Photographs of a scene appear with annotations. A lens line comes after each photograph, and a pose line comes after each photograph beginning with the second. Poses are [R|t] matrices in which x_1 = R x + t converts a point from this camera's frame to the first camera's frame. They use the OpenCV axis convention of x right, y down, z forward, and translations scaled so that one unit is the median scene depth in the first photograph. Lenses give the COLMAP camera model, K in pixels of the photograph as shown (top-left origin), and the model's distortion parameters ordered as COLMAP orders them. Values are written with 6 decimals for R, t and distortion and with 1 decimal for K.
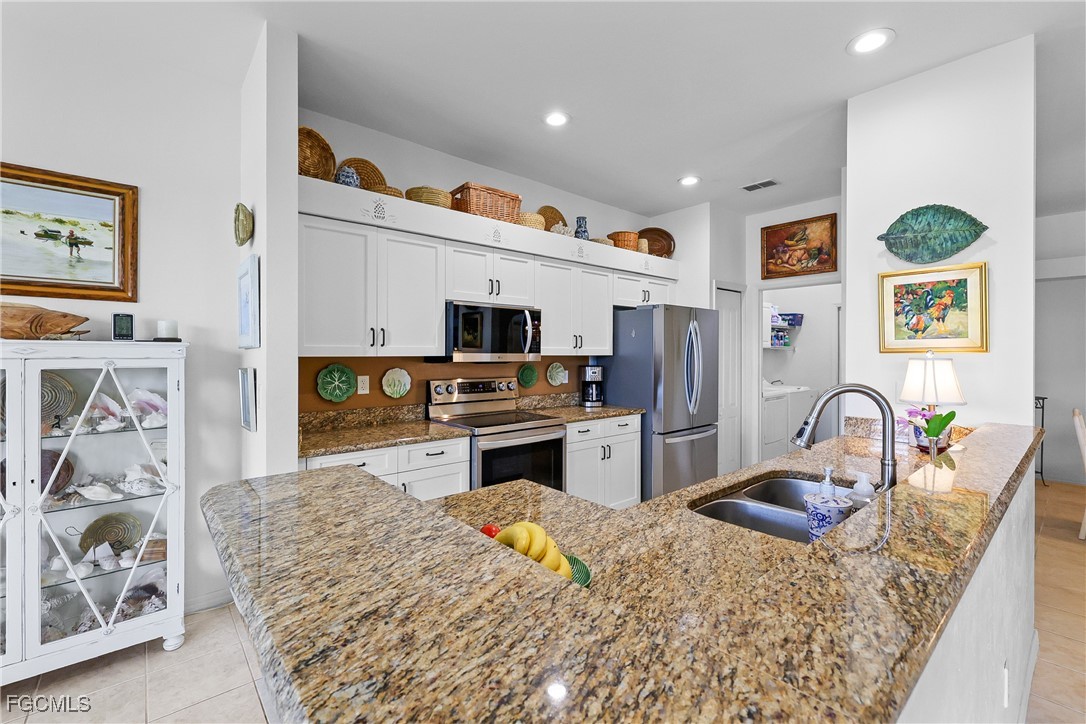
lens RADIAL K [[470.6, 0, 543.6], [0, 470.6, 355.0], [0, 0, 1]] dist [-0.000279, 0.000427]
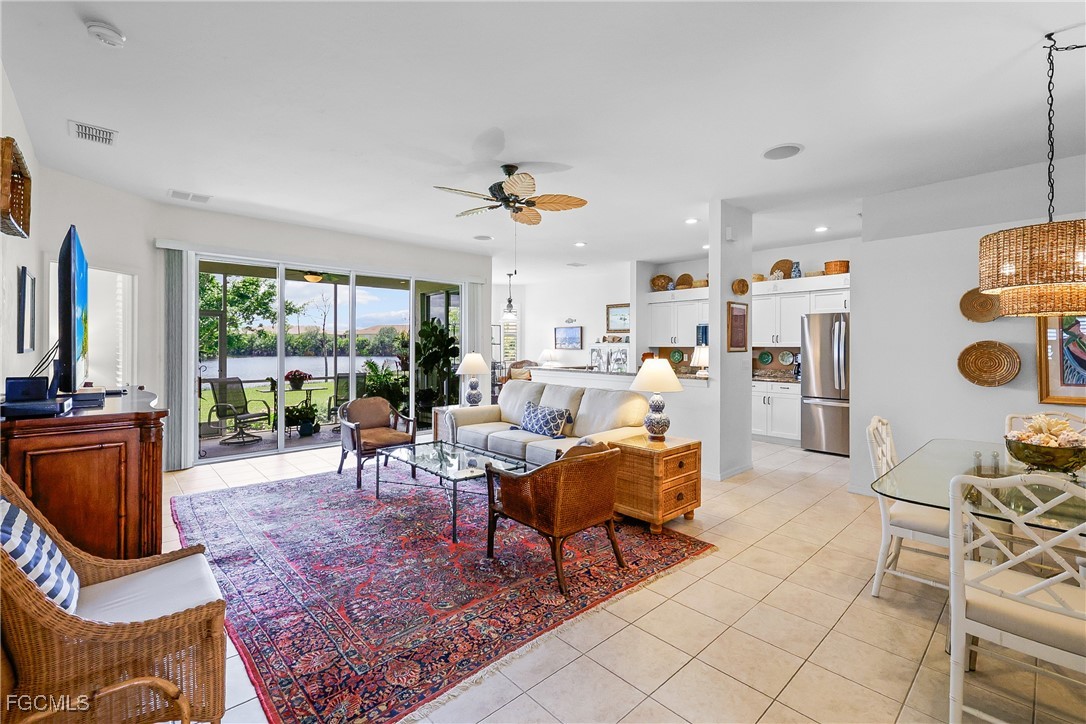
lens RADIAL K [[472.4, 0, 543.8], [0, 472.4, 349.4], [0, 0, 1]] dist [0.000126, -0.000176]
pose [[0.035660, 0.003224, -0.999359, 2.429872], [-0.005433, 0.999981, 0.003032, 0.013600], [0.999349, 0.005322, 0.035677, 0.101337]]
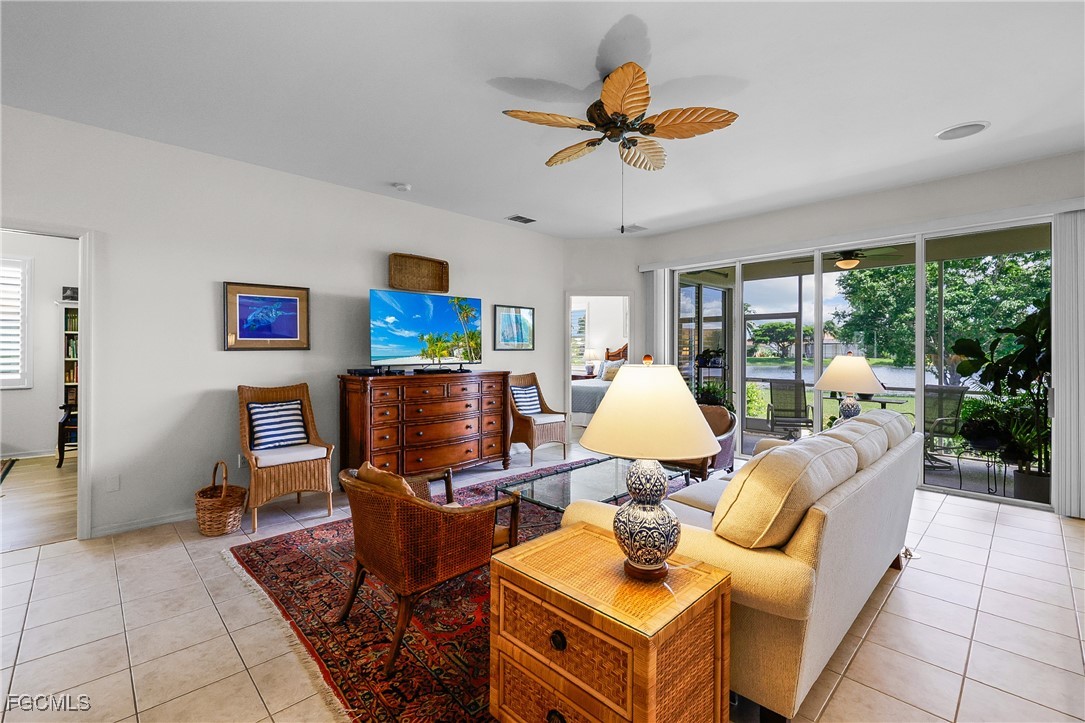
lens RADIAL K [[471.9, 0, 543.3], [0, 471.9, 348.9], [0, 0, 1]] dist [0.000126, -0.000176]
pose [[-0.997855, -0.006841, -0.065102, 1.262904], [-0.006976, 0.999974, 0.001858, 0.020104], [0.065088, 0.002308, -0.997877, 0.977705]]
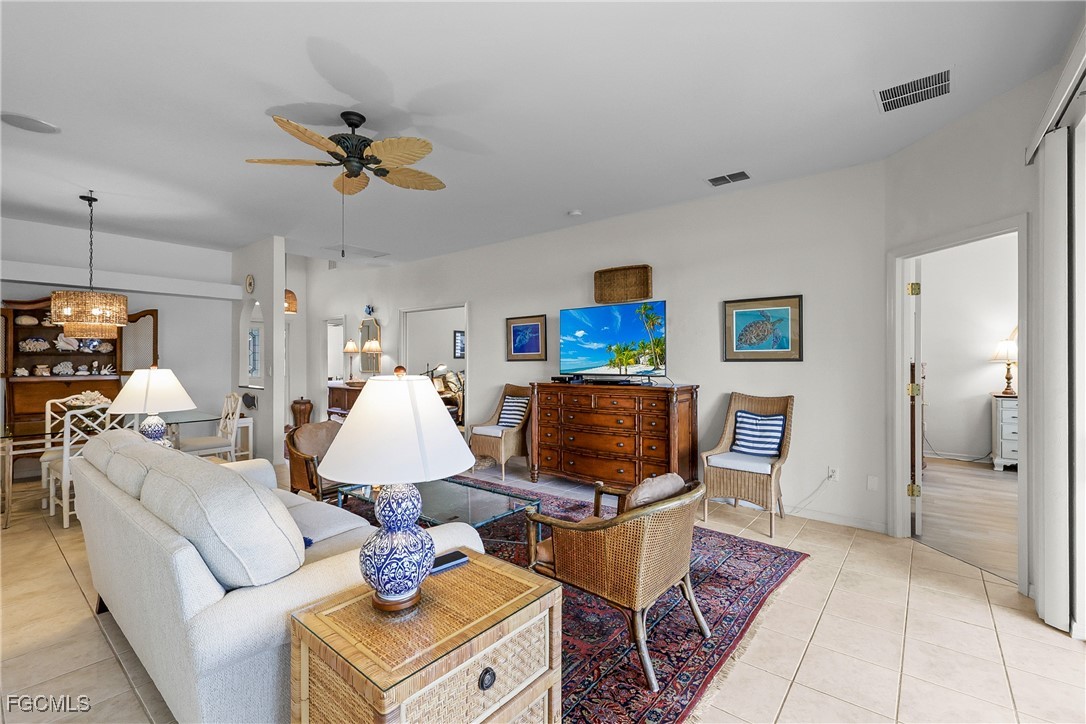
lens RADIAL K [[474.7, 0, 546.8], [0, 474.7, 359.2], [0, 0, 1]] dist [-0.001425, -0.000187]
pose [[-0.181611, -0.001634, 0.983369, -0.036364], [0.003614, 0.999991, 0.002329, 0.019792], [-0.983364, 0.003977, -0.181604, -0.177948]]
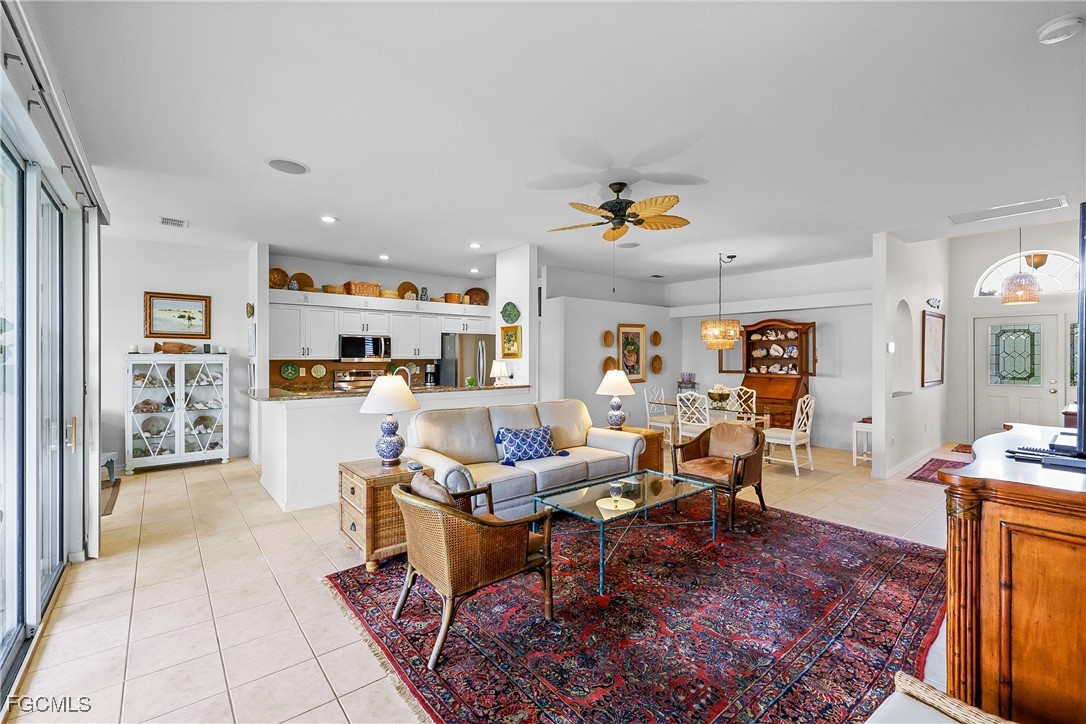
lens RADIAL K [[464.1, 0, 542.3], [0, 464.1, 357.2], [0, 0, 1]] dist [-0.000262, -0.000380]
pose [[0.999842, 0.000891, -0.017773, 0.868021], [-0.000887, 1.000000, 0.000226, -0.010459], [0.017774, -0.000210, 0.999842, -1.303857]]
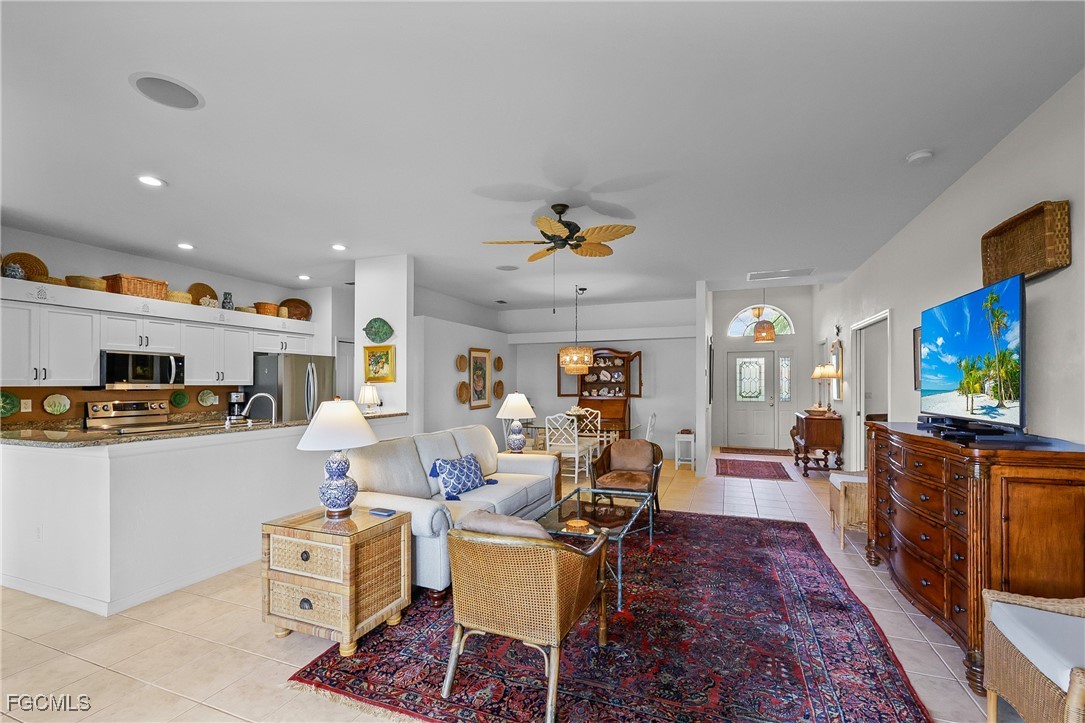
lens RADIAL K [[473.0, 0, 543.6], [0, 473.0, 382.3], [0, 0, 1]] dist [0.000762, 0.000205]
pose [[0.883056, -0.002134, 0.469262, 0.376867], [0.005707, 0.999965, -0.006191, 0.009630], [-0.469232, 0.008145, 0.883037, -1.144796]]
